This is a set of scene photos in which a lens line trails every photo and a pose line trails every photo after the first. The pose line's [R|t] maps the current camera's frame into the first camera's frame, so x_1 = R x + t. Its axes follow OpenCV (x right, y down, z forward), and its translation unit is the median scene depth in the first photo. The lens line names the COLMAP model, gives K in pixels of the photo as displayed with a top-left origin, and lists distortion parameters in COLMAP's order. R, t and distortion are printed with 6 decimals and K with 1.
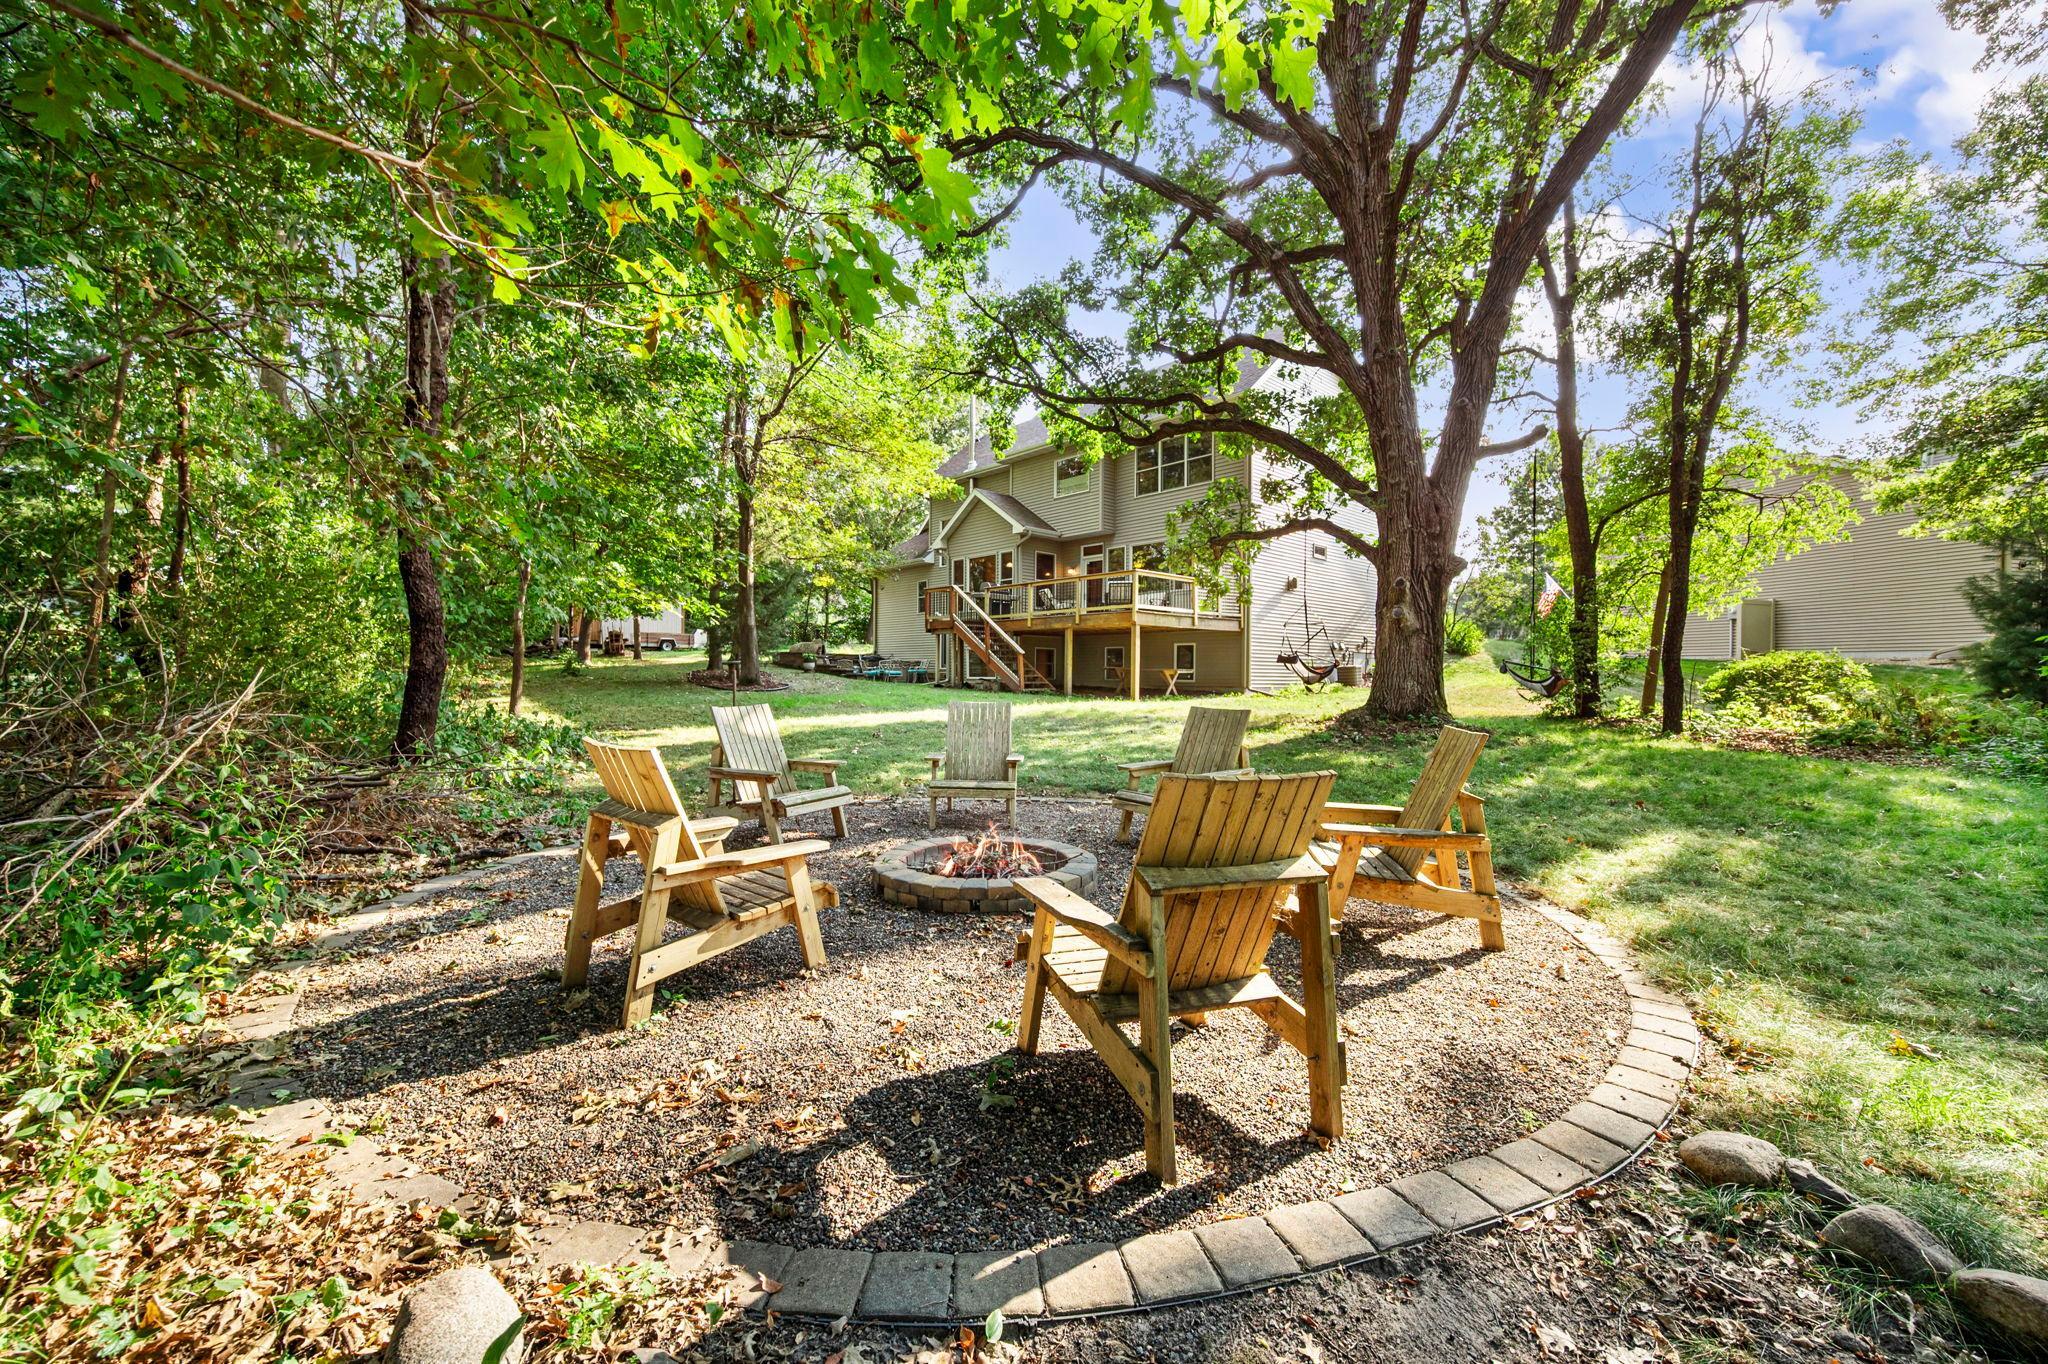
lens RADIAL K [[805.2, 0, 1025.2], [0, 805.2, 696.8], [0, 0, 1]] dist [-0.000903, -0.000053]
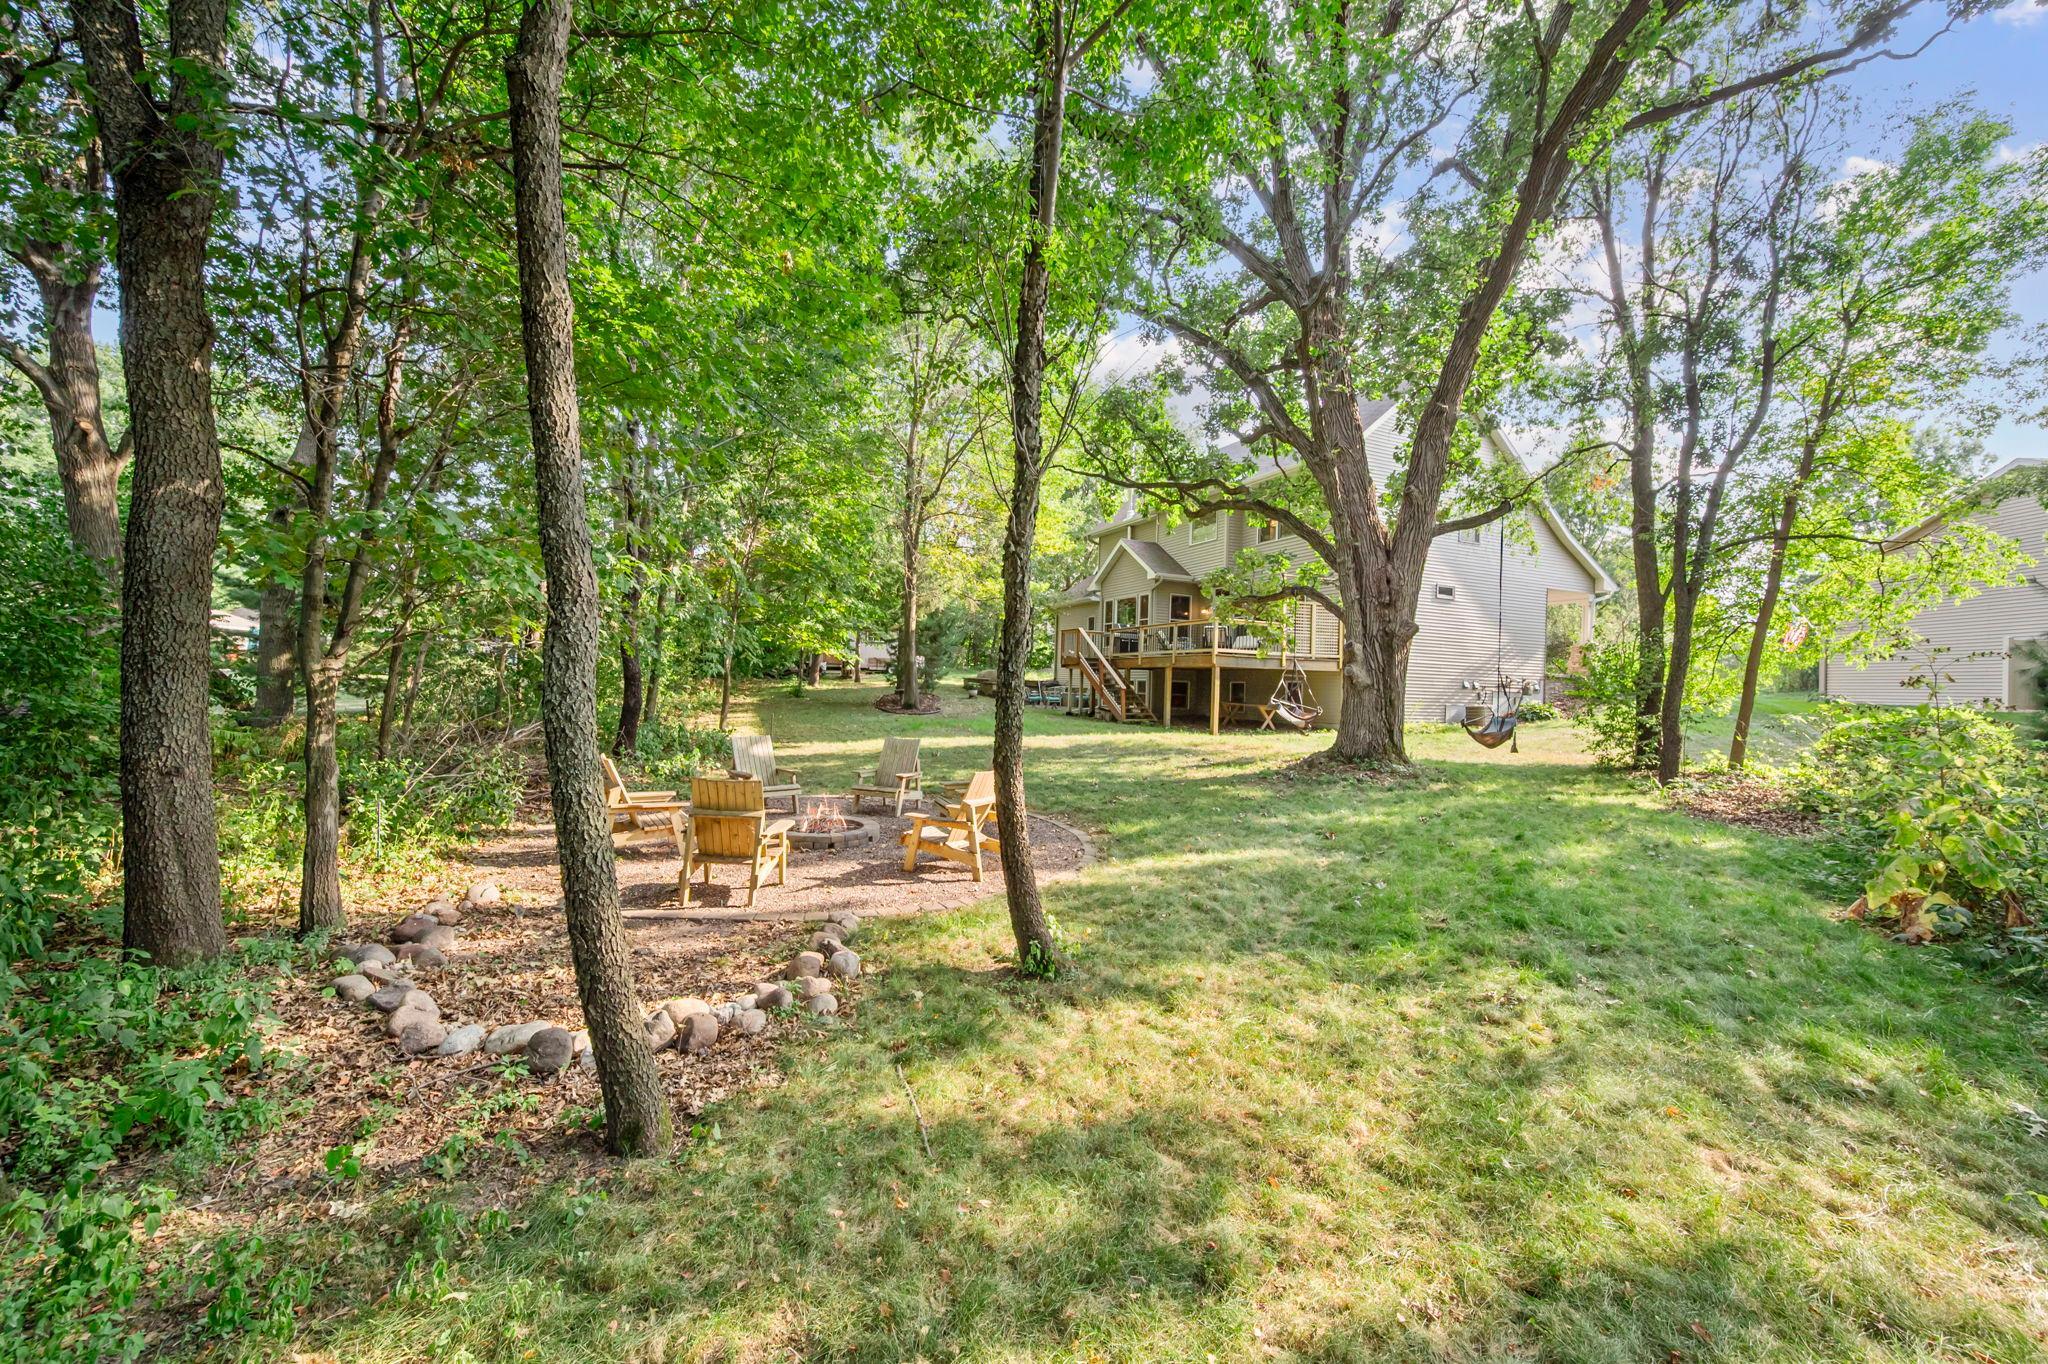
lens RADIAL K [[805.2, 0, 1025.2], [0, 805.2, 696.8], [0, 0, 1]] dist [-0.000903, -0.000053]
pose [[0.950557, 0.026033, -0.309457, 0.177677], [-0.032375, 0.999358, -0.015375, -0.015942], [0.308857, 0.024633, 0.950789, -0.118404]]
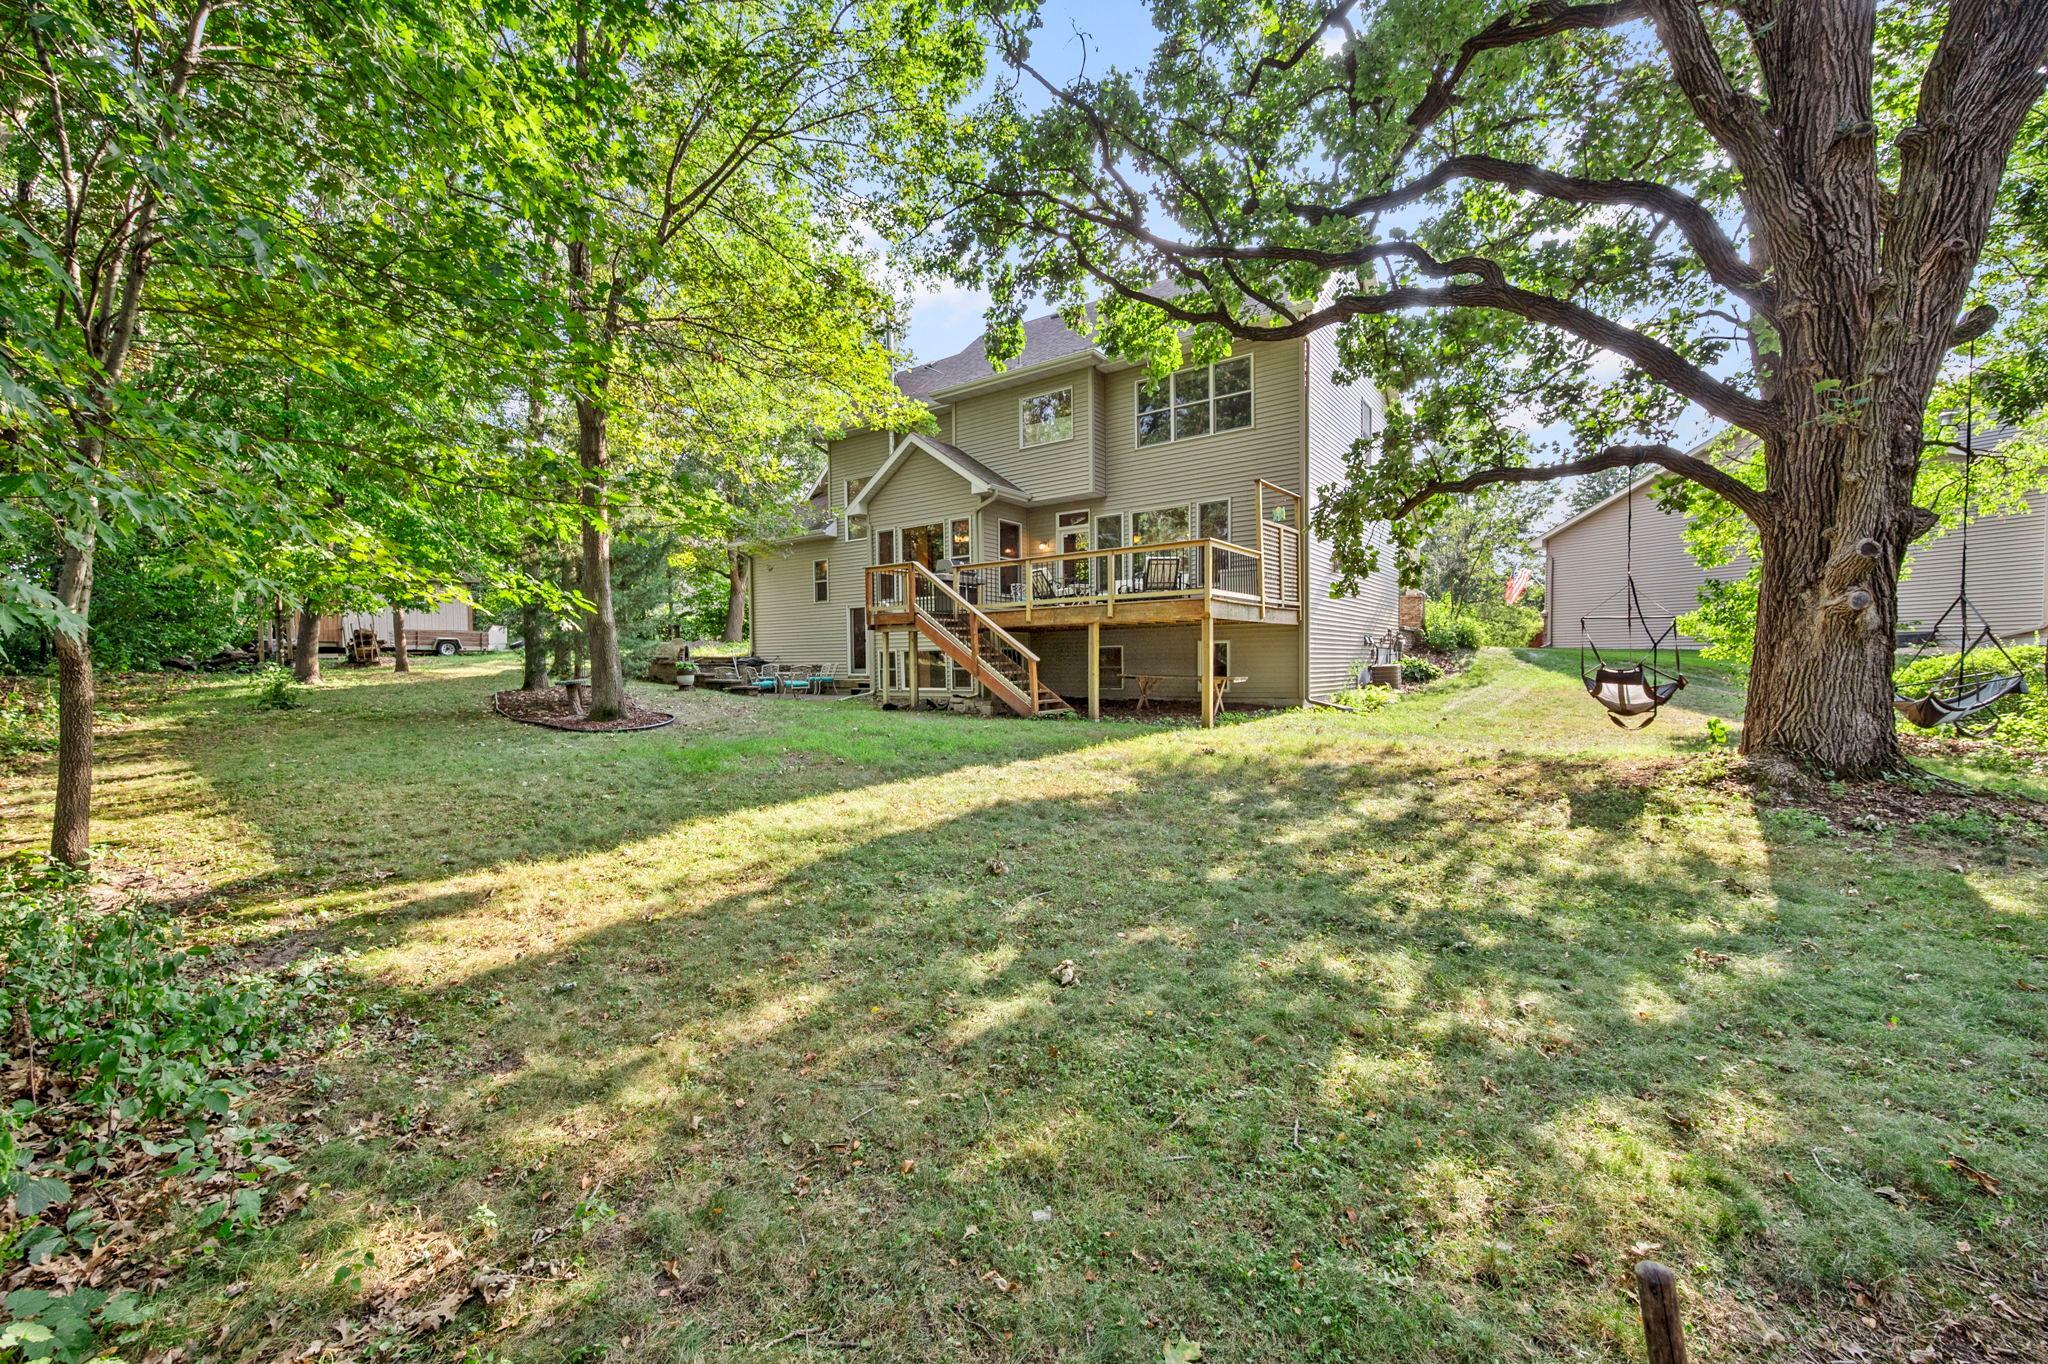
lens RADIAL K [[830.8, 0, 1038.4], [0, 830.8, 704.5], [0, 0, 1]] dist [-0.000824, -0.000072]
pose [[0.979094, -0.027516, 0.201538, -0.116525], [0.023583, 0.999482, 0.021890, -0.025630], [-0.202036, -0.016680, 0.979236, 0.244064]]
